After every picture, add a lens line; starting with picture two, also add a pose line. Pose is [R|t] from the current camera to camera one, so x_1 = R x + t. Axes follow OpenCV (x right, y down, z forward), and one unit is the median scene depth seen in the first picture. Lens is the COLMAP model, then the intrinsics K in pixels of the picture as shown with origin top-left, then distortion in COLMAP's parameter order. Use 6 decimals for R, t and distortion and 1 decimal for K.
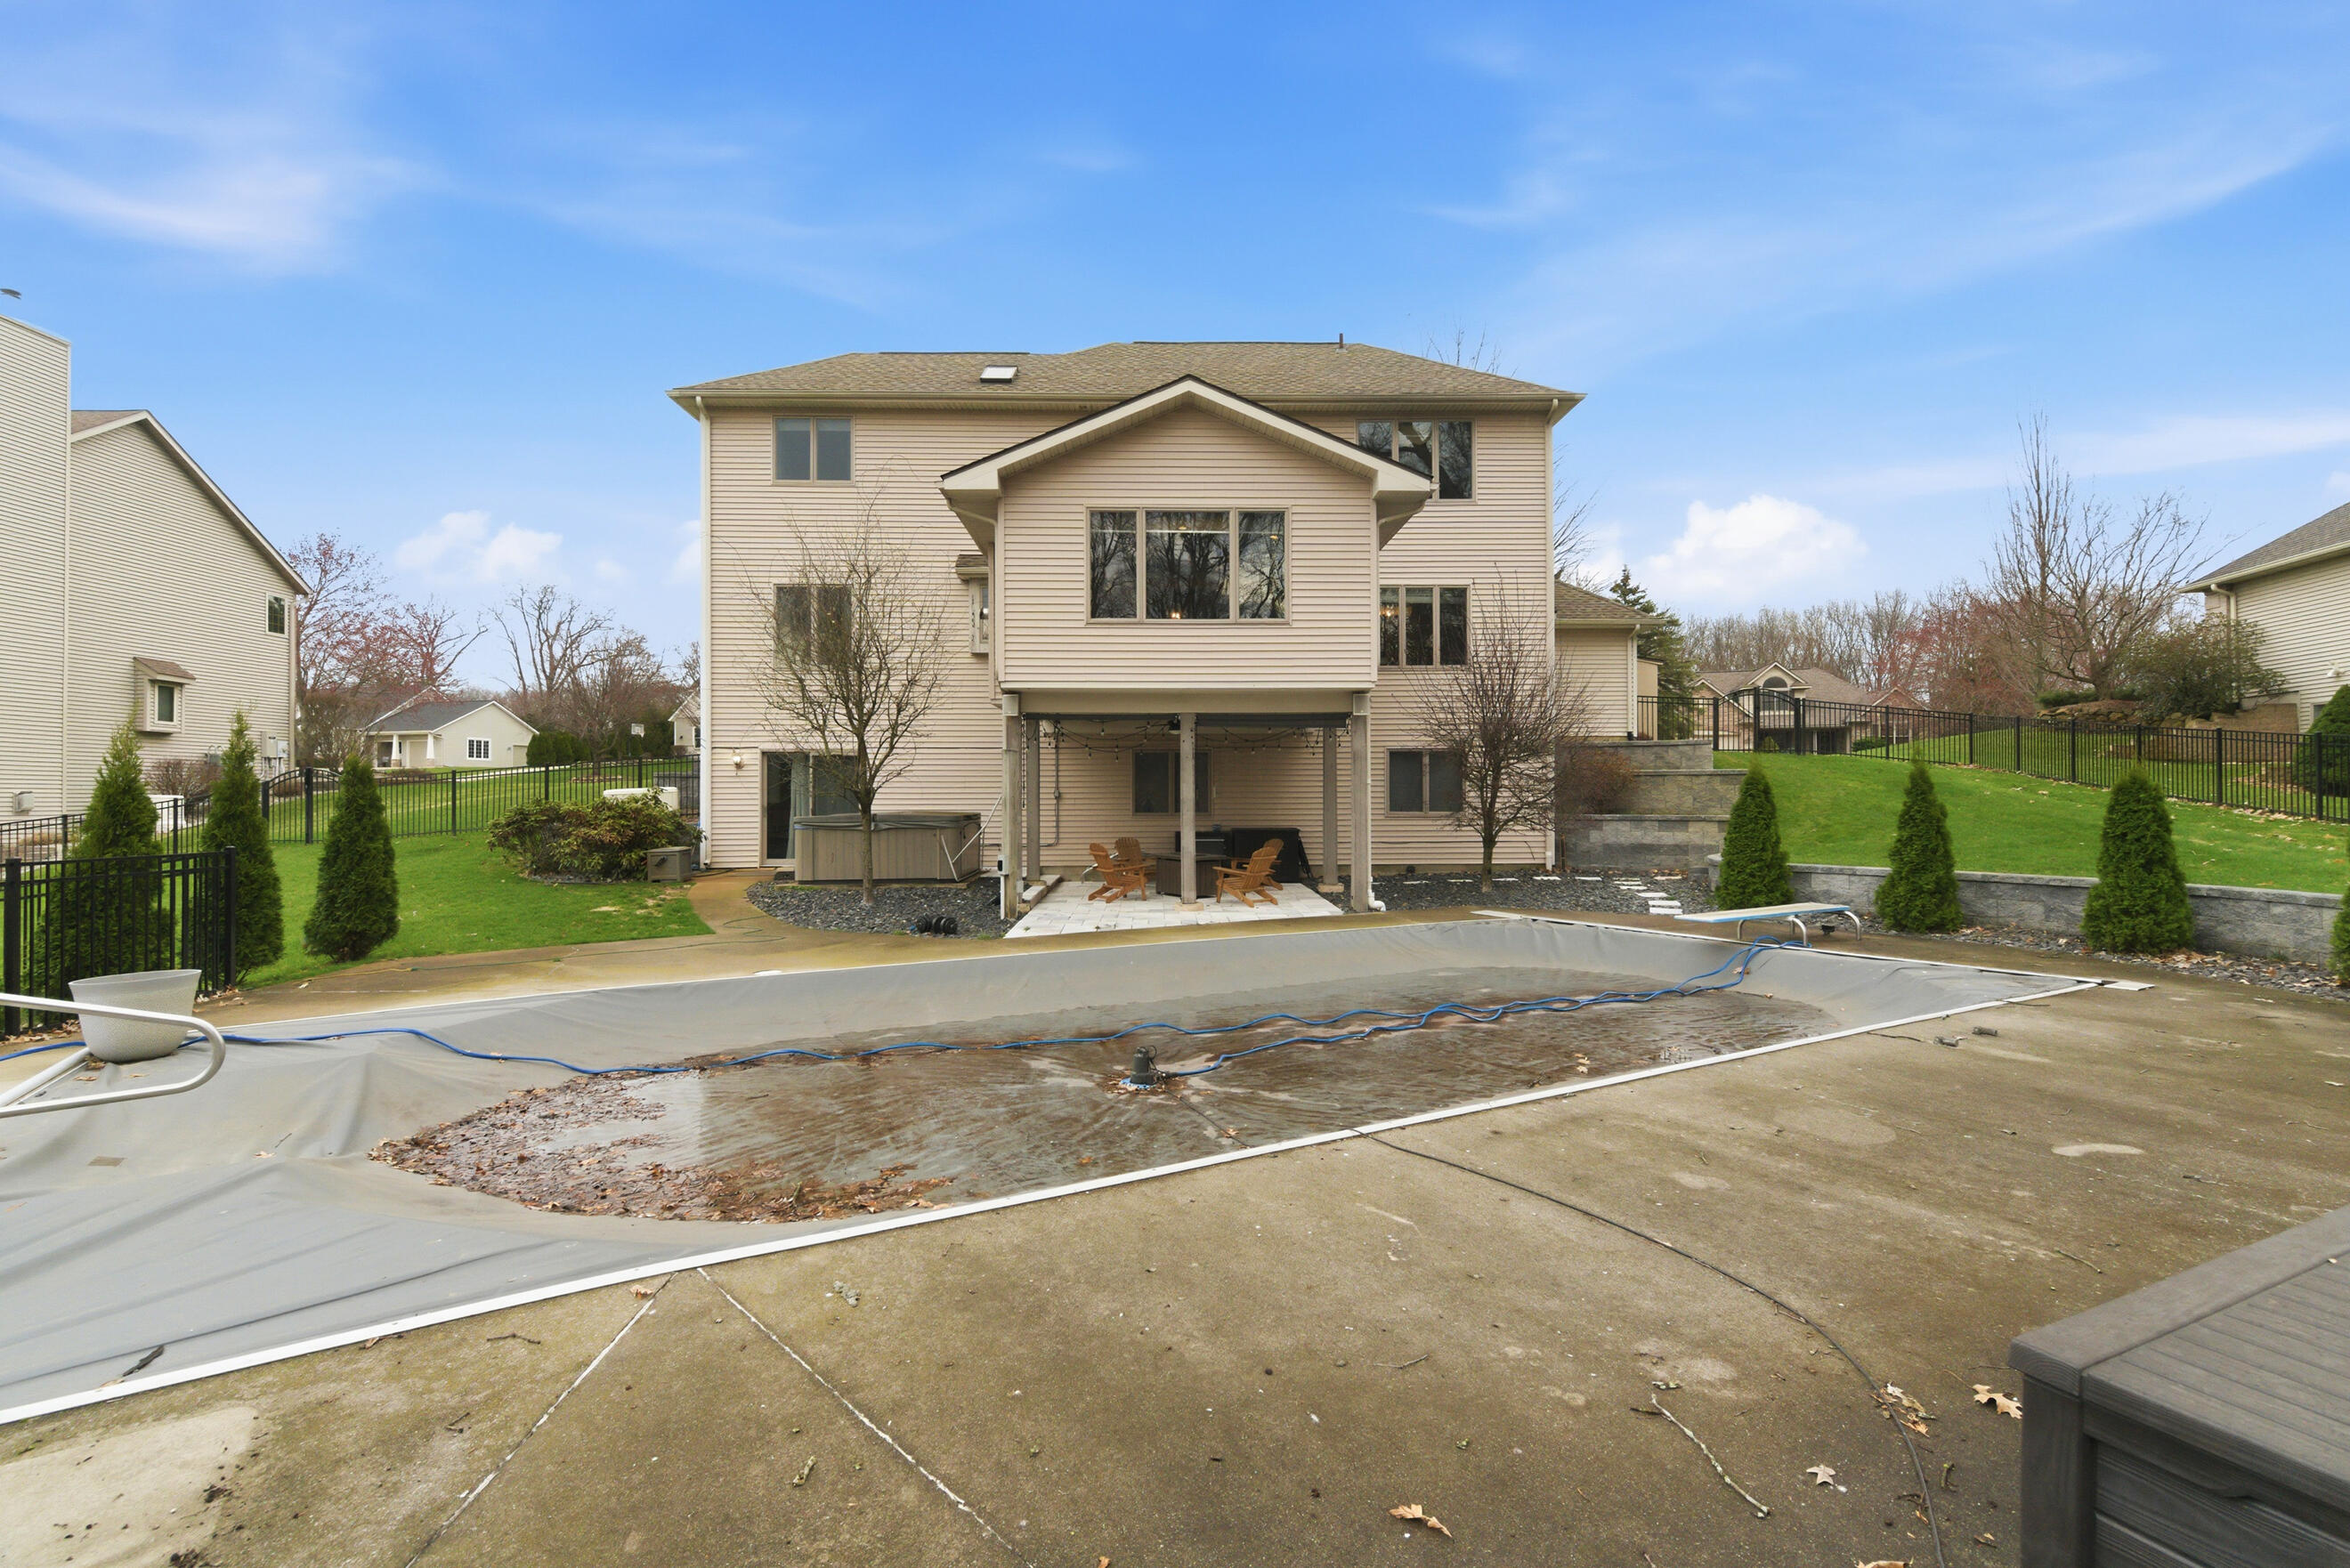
lens RADIAL K [[1023.5, 0, 1175.0], [0, 1023.5, 784.0], [0, 0, 1]] dist [-0.000160, 0.000017]
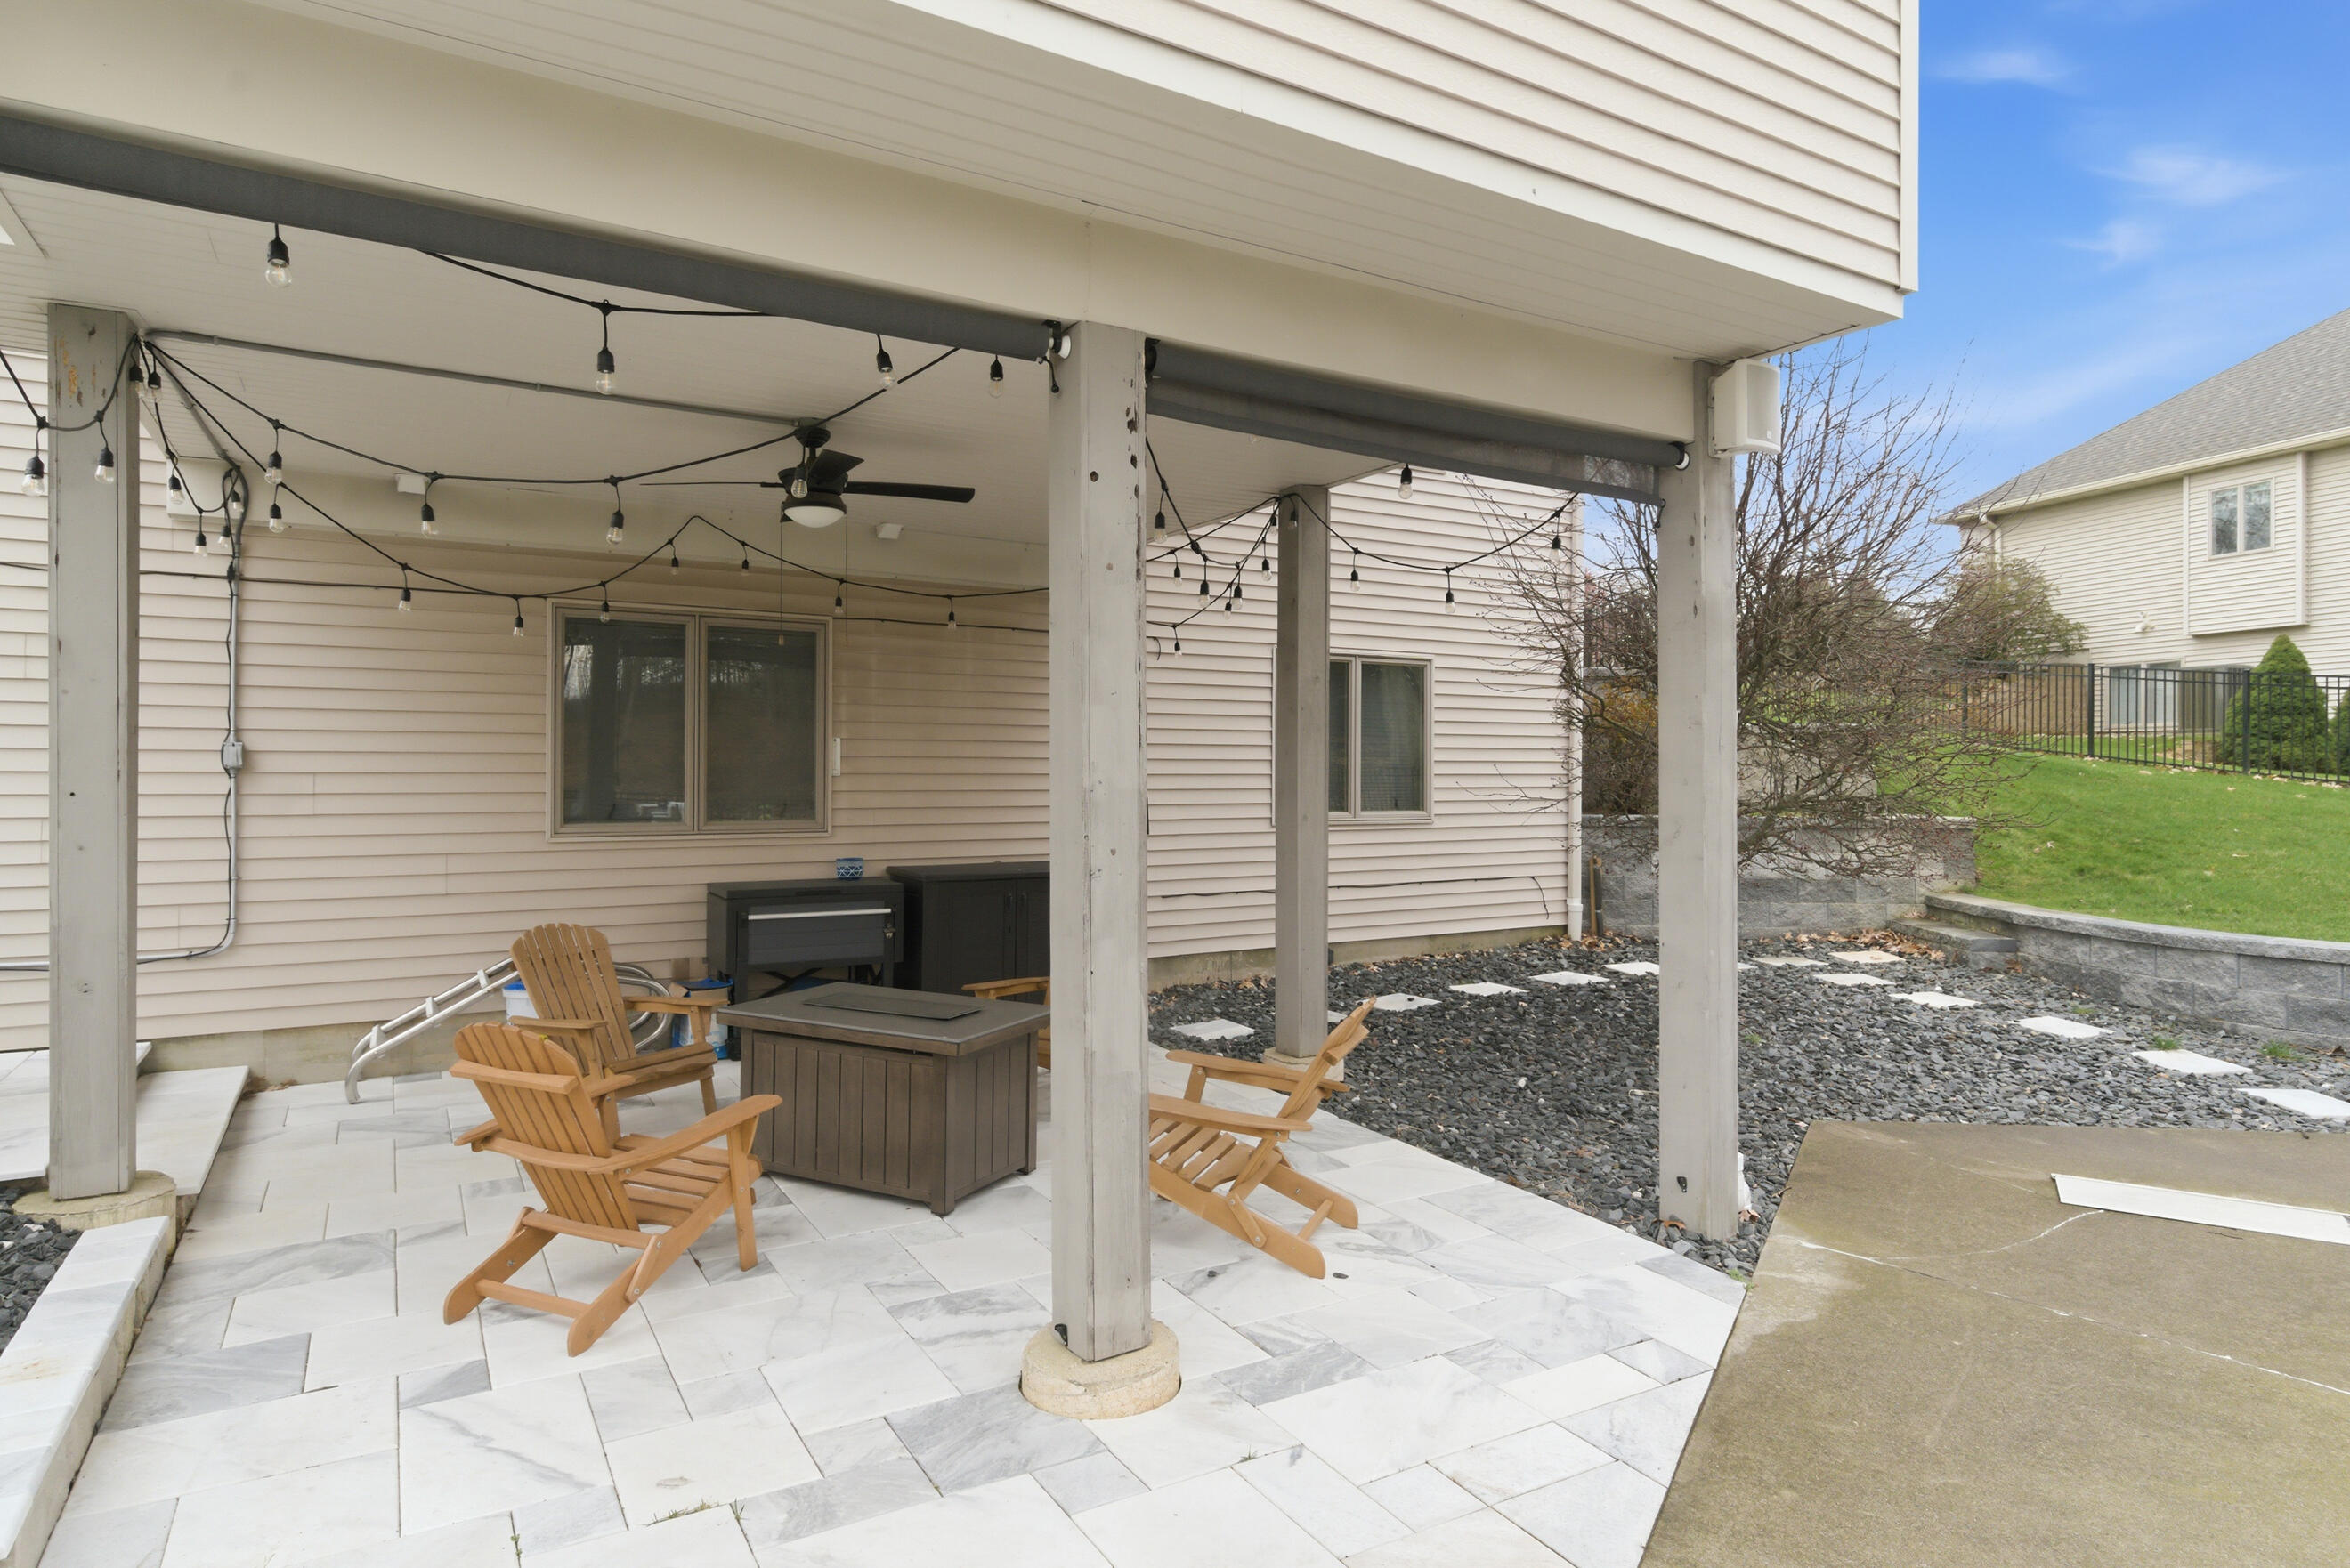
lens RADIAL K [[1351.2, 0, 1175.0], [0, 1351.2, 784.0], [0, 0, 1]] dist [0.000555, -0.000080]
pose [[0.859733, 0.000218, 0.510744, -0.083572], [-0.005276, 0.999950, 0.008455, 0.012529], [-0.510717, -0.009964, 0.859691, 0.584327]]
